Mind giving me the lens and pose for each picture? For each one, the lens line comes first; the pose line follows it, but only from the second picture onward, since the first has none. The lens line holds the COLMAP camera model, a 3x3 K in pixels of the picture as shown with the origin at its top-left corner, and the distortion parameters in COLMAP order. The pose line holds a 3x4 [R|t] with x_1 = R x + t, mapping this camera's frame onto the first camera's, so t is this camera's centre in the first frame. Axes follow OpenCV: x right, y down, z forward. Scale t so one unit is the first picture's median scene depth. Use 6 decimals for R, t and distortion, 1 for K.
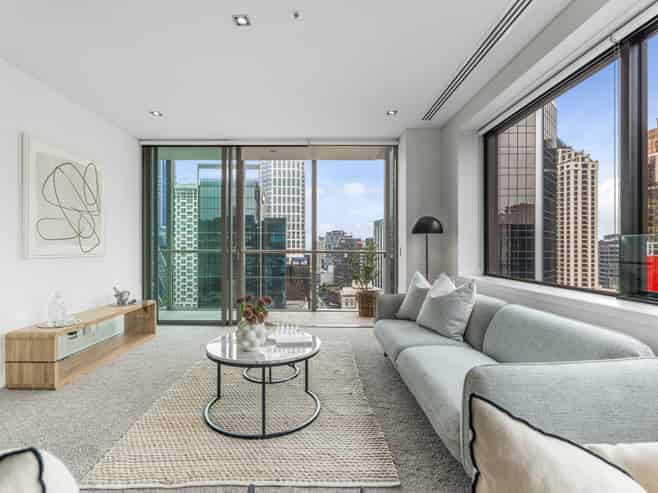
lens RADIAL K [[327.6, 0, 317.2], [0, 327.6, 248.5], [0, 0, 1]] dist [0.009026, 0.000059]
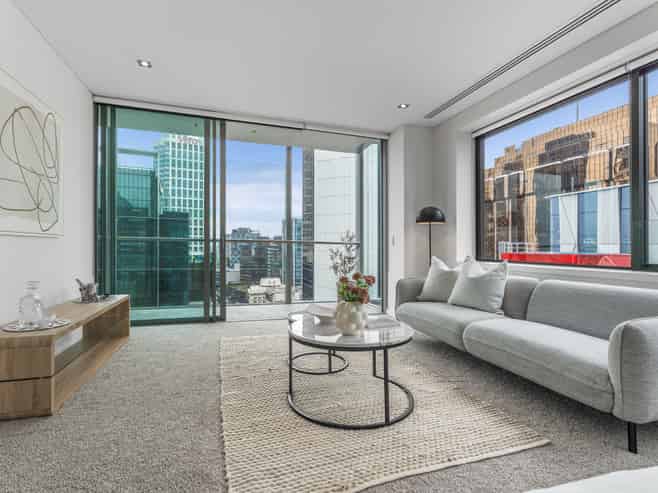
lens RADIAL K [[323.9, 0, 329.0], [0, 323.9, 246.5], [0, 0, 1]] dist [0.003939, 0.000640]
pose [[0.946678, 0.011506, 0.321976, -0.320150], [-0.010994, 0.999934, -0.003411, 0.040248], [-0.321993, -0.000311, 0.946742, 0.096276]]
